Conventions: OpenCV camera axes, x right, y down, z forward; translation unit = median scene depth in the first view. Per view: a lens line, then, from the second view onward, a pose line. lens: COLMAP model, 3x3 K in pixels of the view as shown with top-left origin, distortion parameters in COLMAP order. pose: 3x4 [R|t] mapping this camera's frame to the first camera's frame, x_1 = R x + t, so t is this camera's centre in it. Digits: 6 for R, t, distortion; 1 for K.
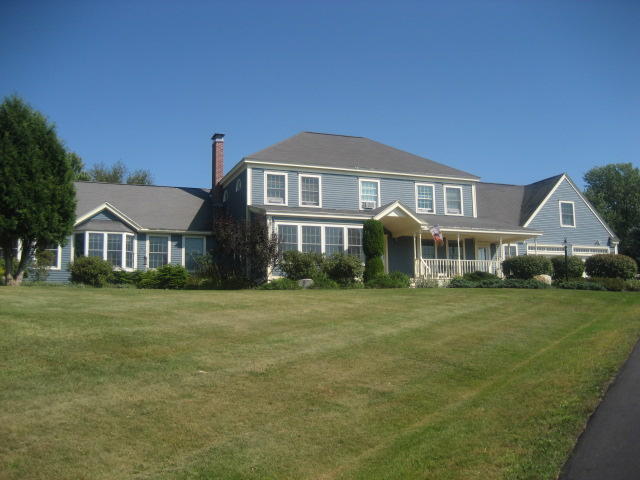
lens RADIAL K [[656.2, 0, 319.6], [0, 656.2, 239.6], [0, 0, 1]] dist [-0.102544, 0.000000]
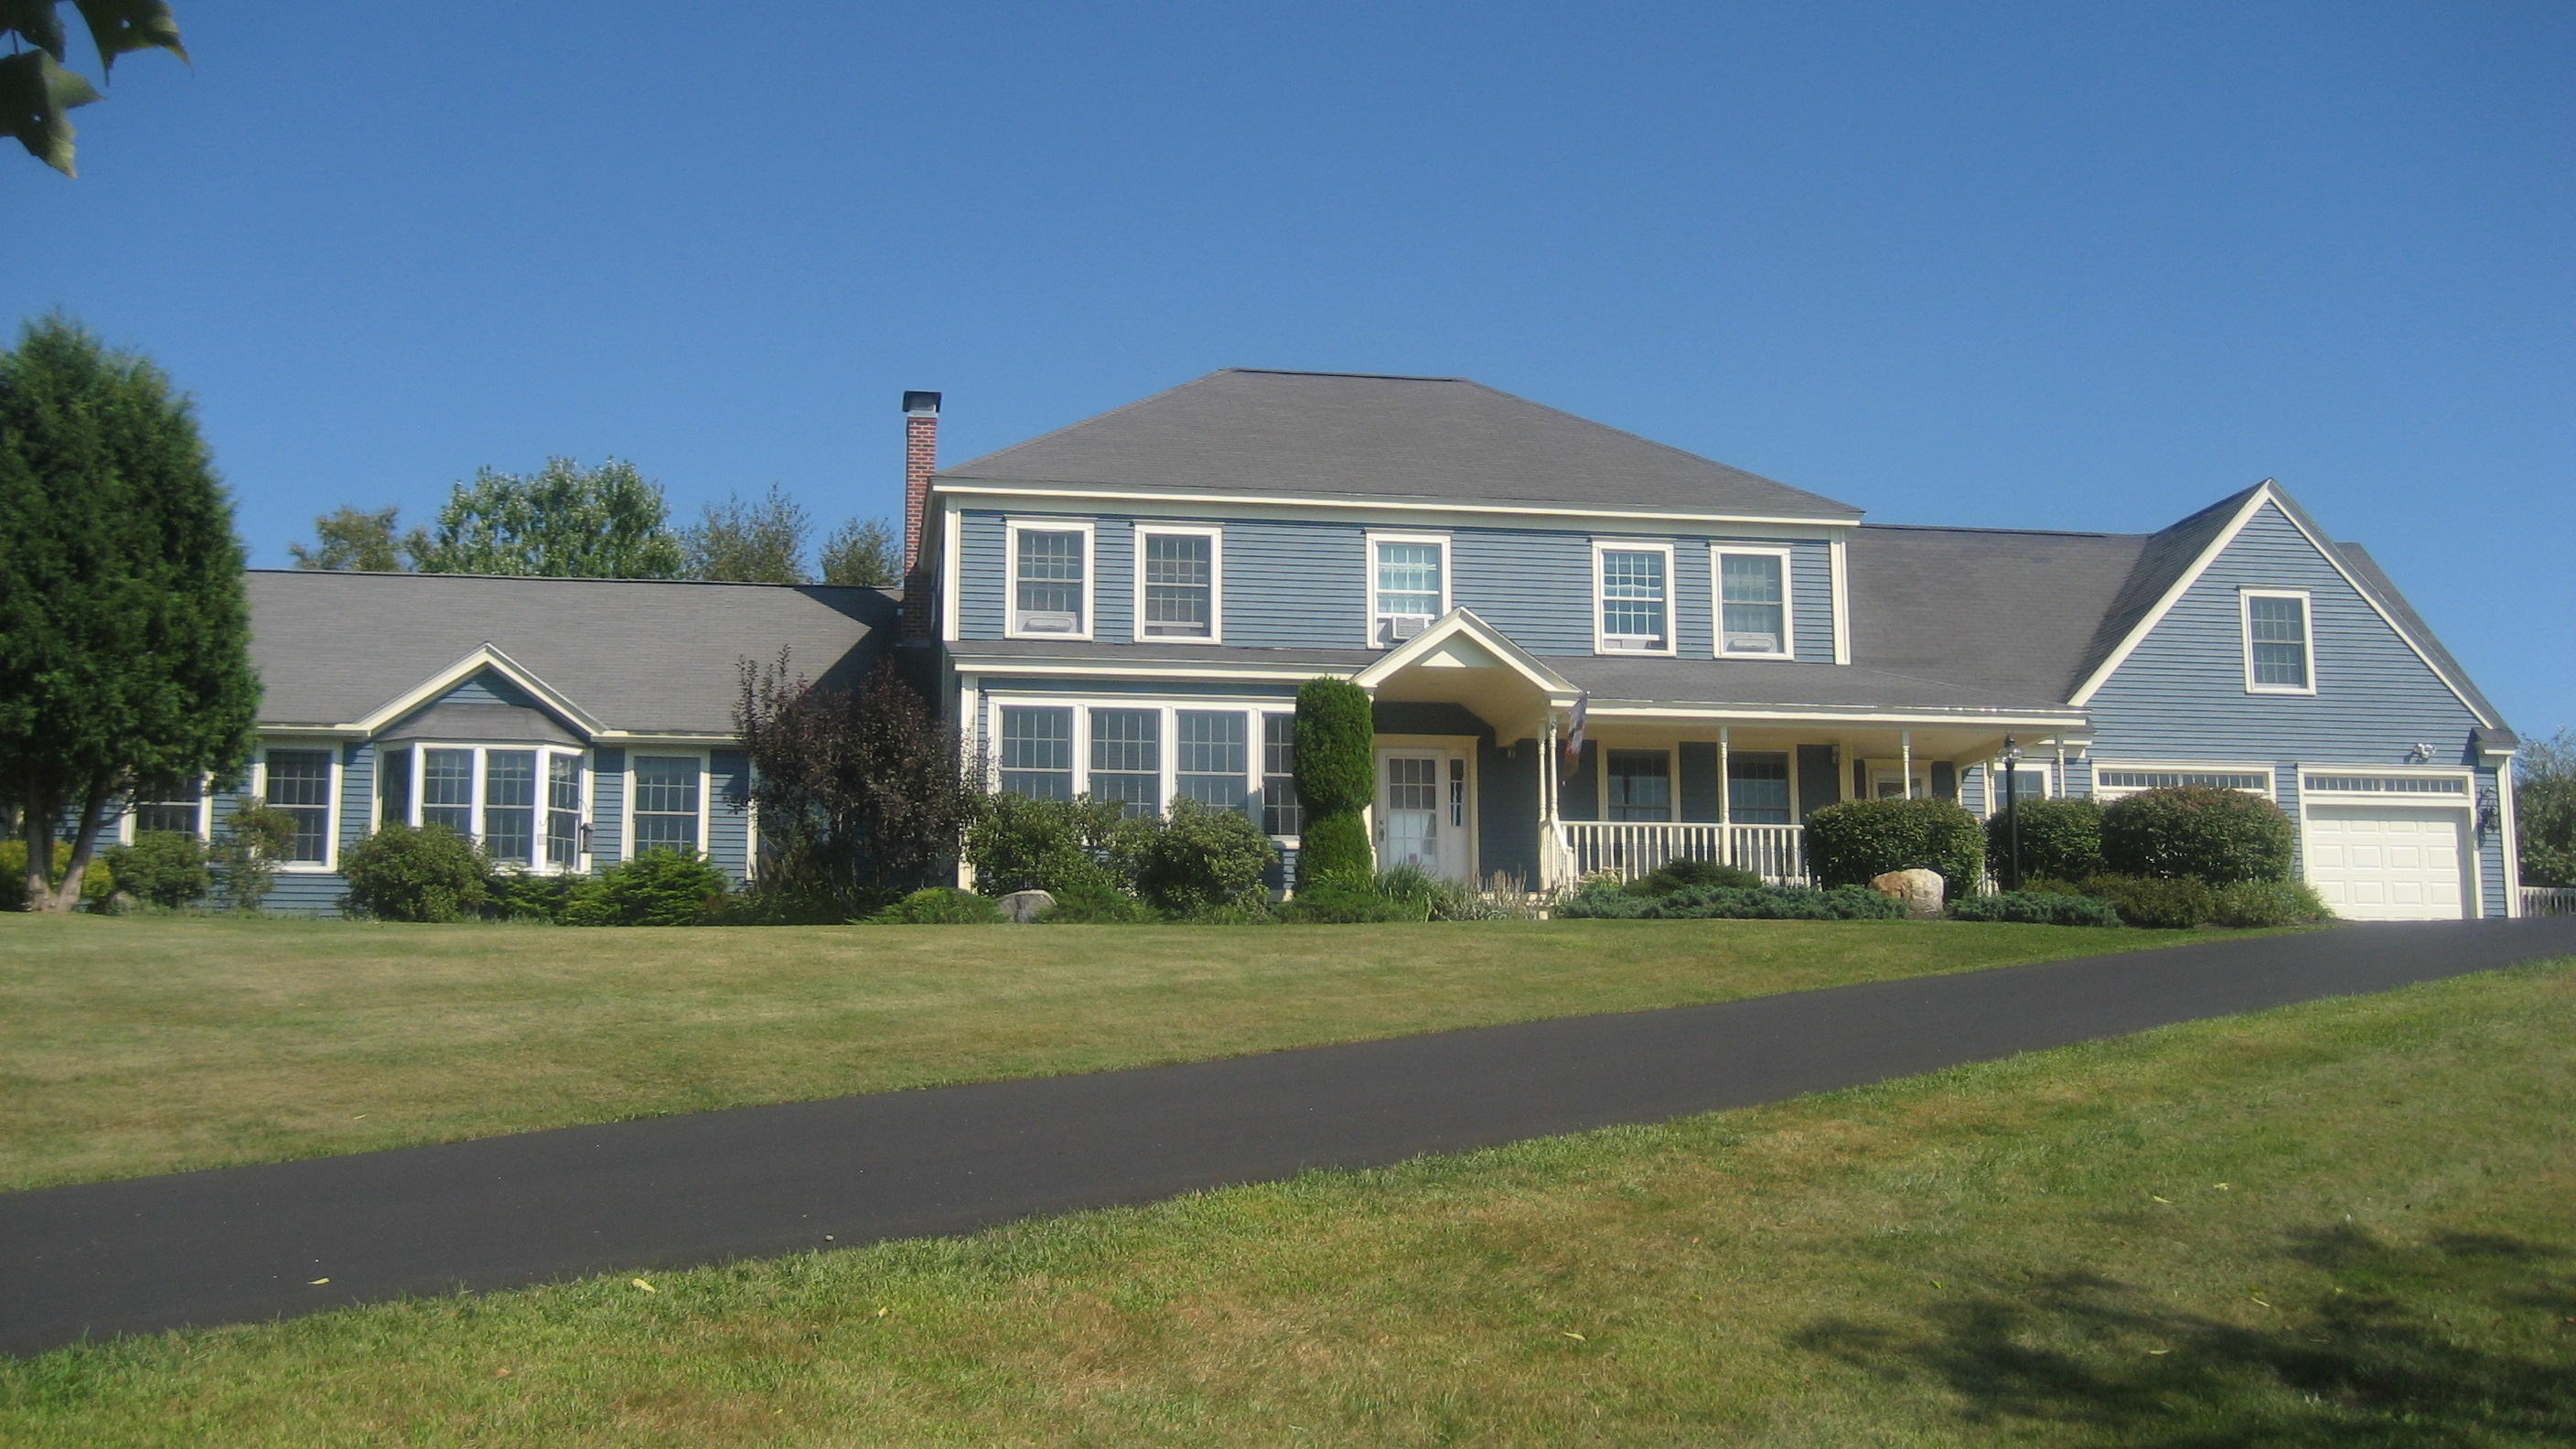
lens RADIAL K [[2645.5, 0, 1287.1], [0, 2645.5, 721.2], [0, 0, 1]] dist [-0.096666, 0.000000]
pose [[0.978610, -0.021821, -0.204563, 0.266354], [0.016929, 0.999528, -0.025634, 0.014024], [0.205026, 0.021622, 0.978518, -0.093683]]
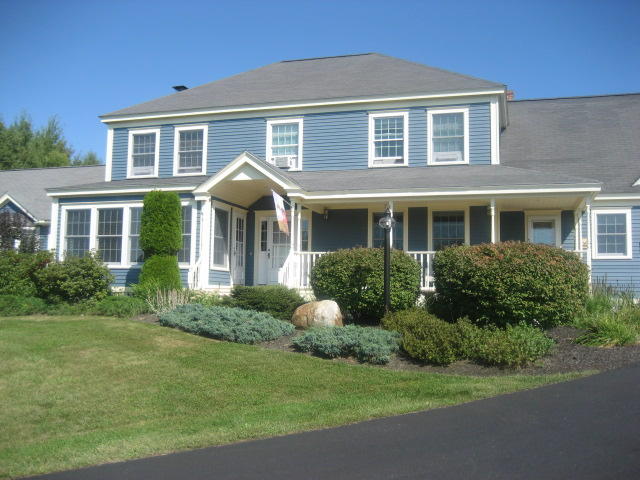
lens RADIAL K [[656.2, 0, 323.1], [0, 656.2, 237.1], [0, 0, 1]] dist [-0.102544, 0.000000]
pose [[0.790174, -0.029540, -0.612170, 0.502094], [0.056275, 0.998115, 0.024475, 0.003946], [0.610294, -0.053790, 0.790347, 0.570963]]
